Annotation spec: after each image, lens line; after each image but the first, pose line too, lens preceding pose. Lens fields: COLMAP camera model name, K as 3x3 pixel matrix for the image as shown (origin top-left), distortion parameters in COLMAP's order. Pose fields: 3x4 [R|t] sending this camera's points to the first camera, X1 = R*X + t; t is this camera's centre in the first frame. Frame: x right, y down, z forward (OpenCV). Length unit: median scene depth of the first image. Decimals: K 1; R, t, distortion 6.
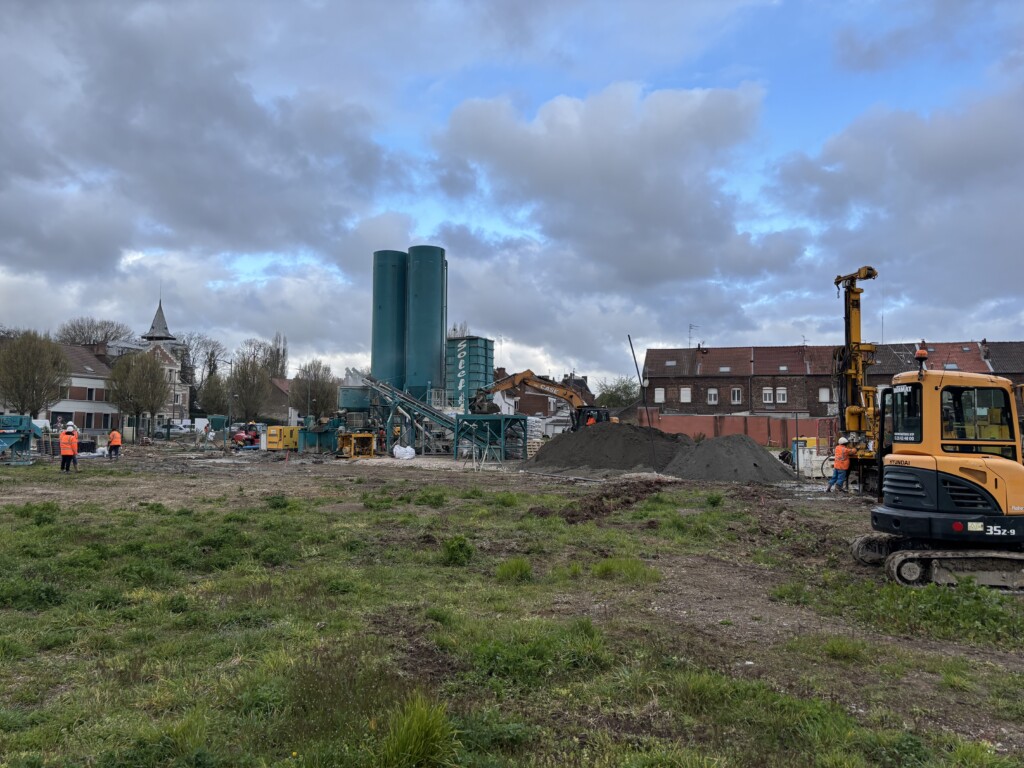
lens RADIAL K [[782.2, 0, 547.4], [0, 782.2, 397.4], [0, 0, 1]] dist [-0.010164, -0.004616]
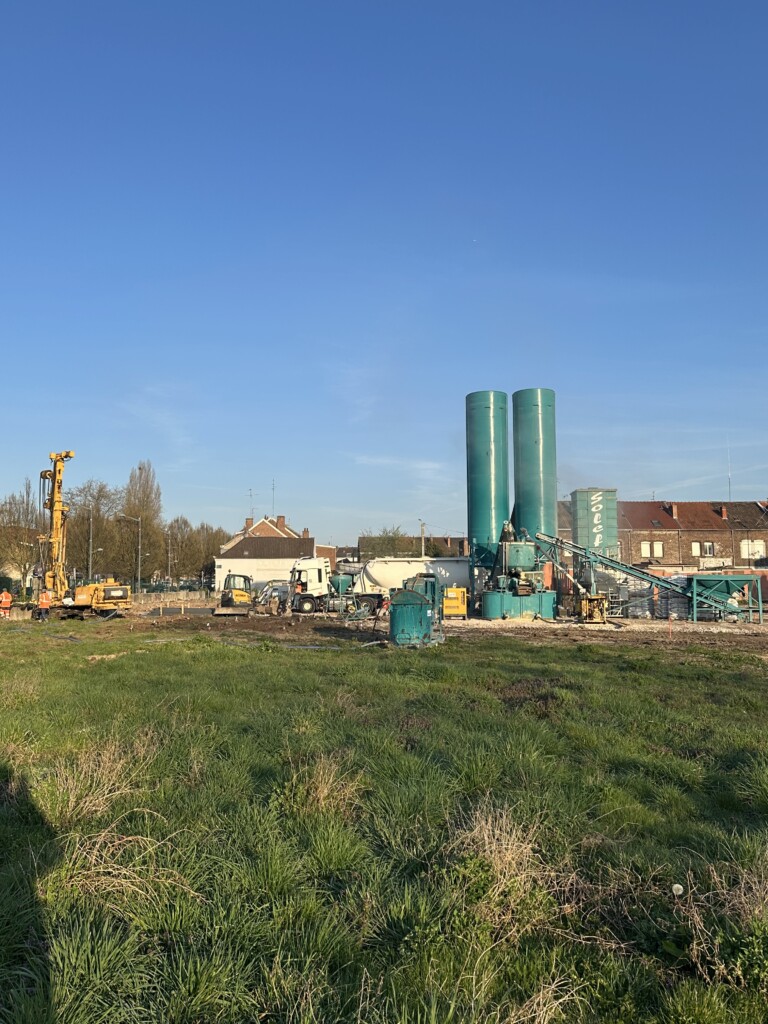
lens RADIAL K [[842.5, 0, 383.6], [0, 842.5, 508.9], [0, 0, 1]] dist [0.047707, 0.000362]
pose [[0.950501, 0.016594, 0.310279, -0.336392], [-0.002495, 0.998948, -0.045779, -0.003559], [-0.310712, 0.042739, 0.949543, 0.063542]]
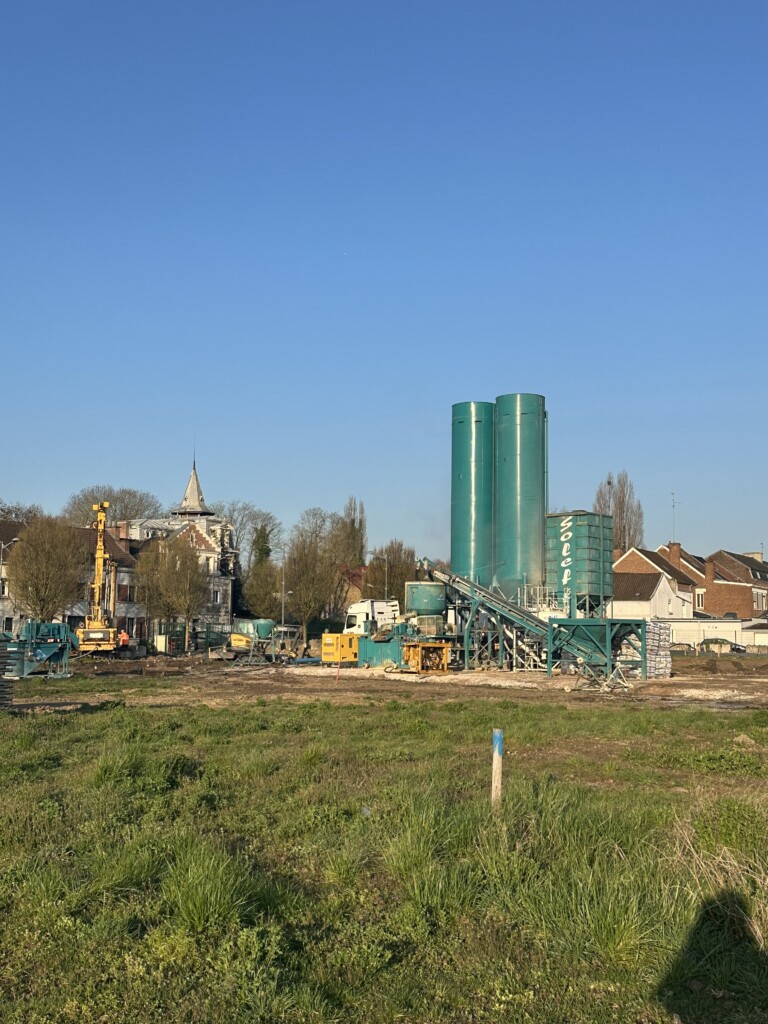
lens RADIAL K [[1262.1, 0, 386.4], [0, 1262.1, 509.3], [0, 0, 1]] dist [0.060508, 0.000000]
pose [[0.952340, -0.029039, -0.303654, 0.047160], [0.010104, 0.997915, -0.063745, -0.002859], [0.304872, 0.057638, 0.950648, -0.097954]]
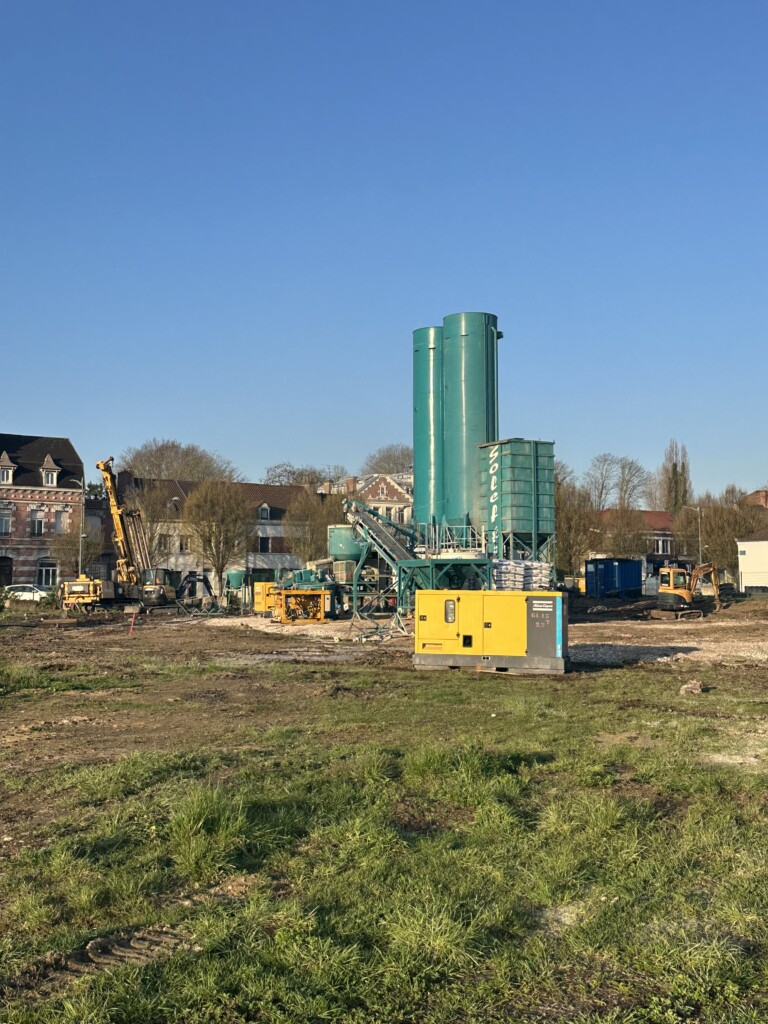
lens RADIAL K [[1197.9, 0, 381.5], [0, 1197.9, 516.6], [0, 0, 1]] dist [0.033195, 0.000000]
pose [[0.794012, -0.051108, -0.605749, 0.217311], [0.042369, 0.998689, -0.028723, 0.005753], [0.606423, -0.002859, 0.795137, 0.068666]]
